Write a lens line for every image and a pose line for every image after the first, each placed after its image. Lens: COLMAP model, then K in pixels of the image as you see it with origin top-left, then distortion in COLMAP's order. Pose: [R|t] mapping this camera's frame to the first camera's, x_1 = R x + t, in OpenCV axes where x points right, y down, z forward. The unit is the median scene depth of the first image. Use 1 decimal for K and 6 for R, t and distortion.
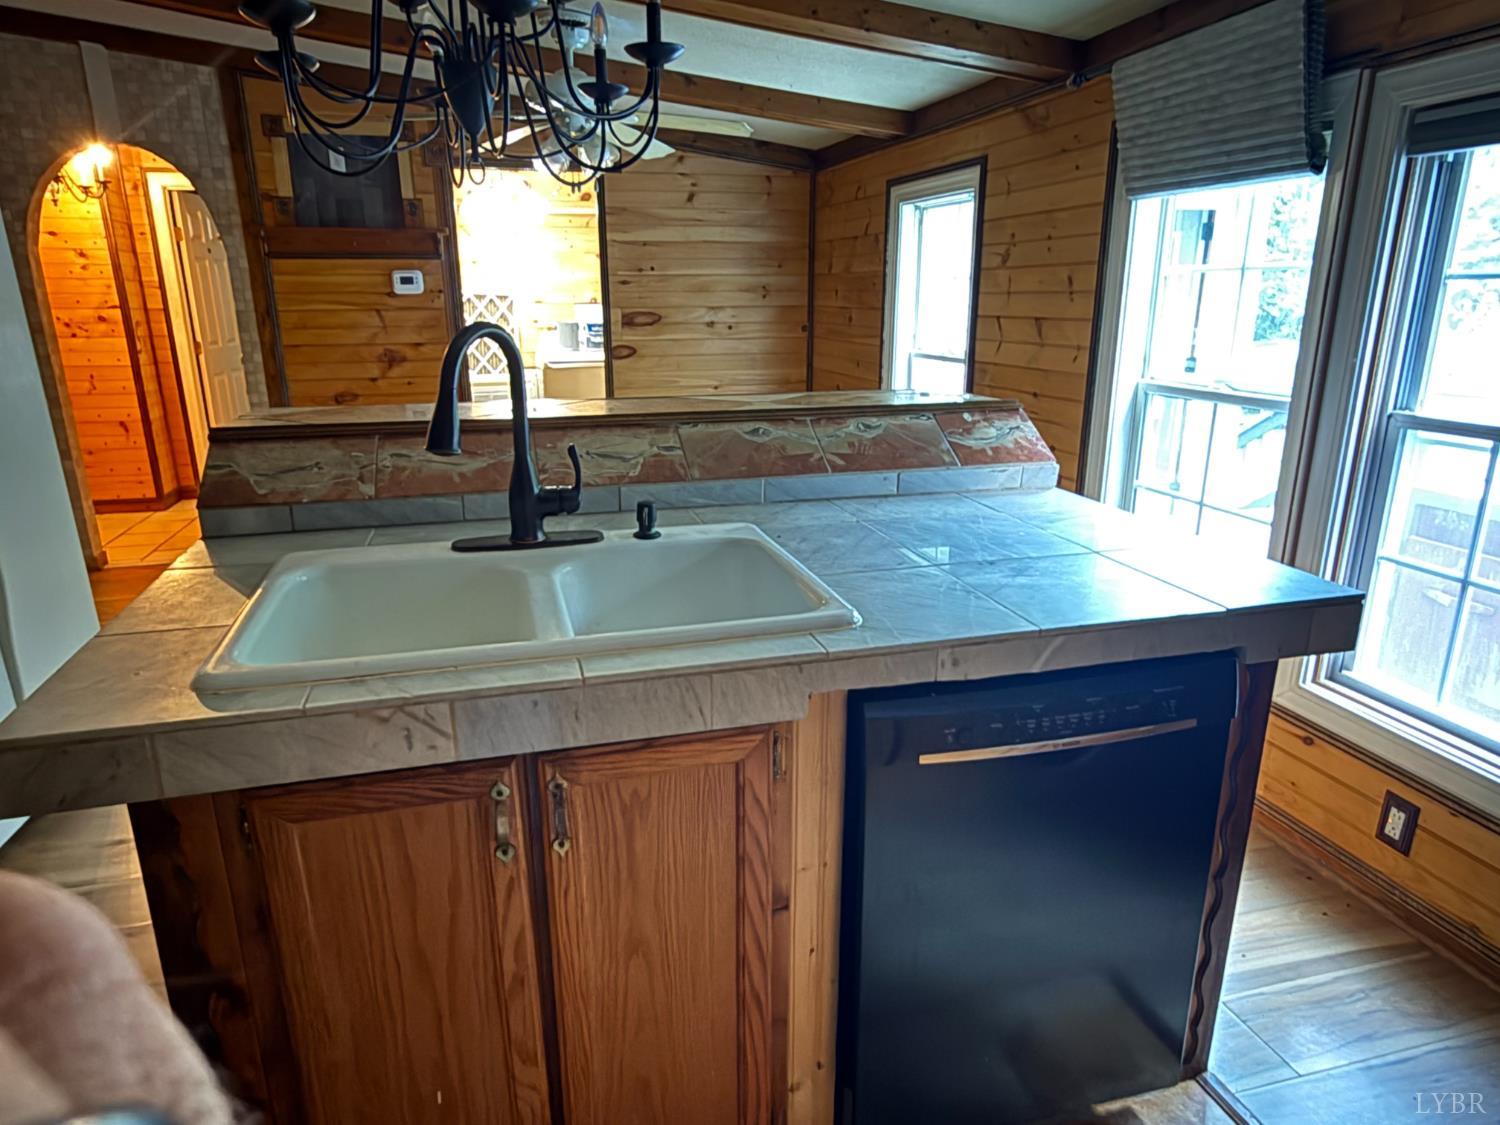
lens RADIAL K [[915.4, 0, 745.9], [0, 915.4, 561.8], [0, 0, 1]] dist [0.000755, -0.001643]
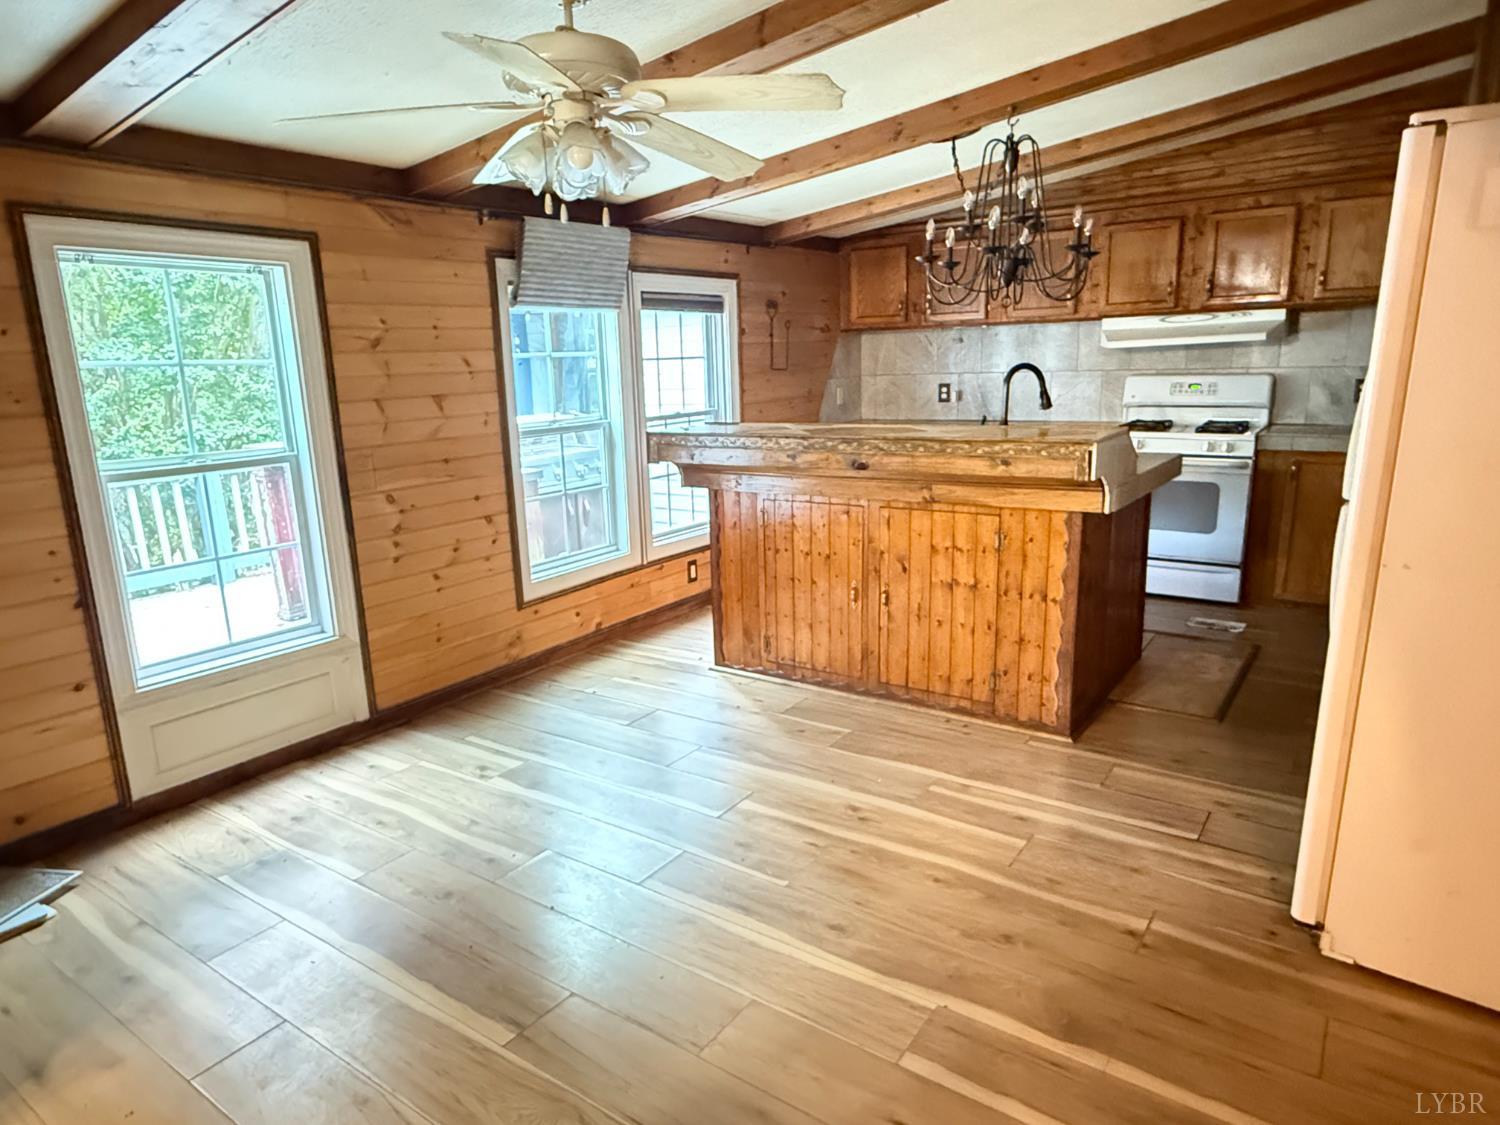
lens RADIAL K [[915.4, 0, 749.7], [0, 915.4, 568.0], [0, 0, 1]] dist [0.000755, -0.001643]
pose [[-0.632839, -0.153621, 0.758890, -0.851193], [0.247900, 0.888328, 0.386547, -0.430866], [-0.733526, 0.432751, -0.524087, 1.442231]]
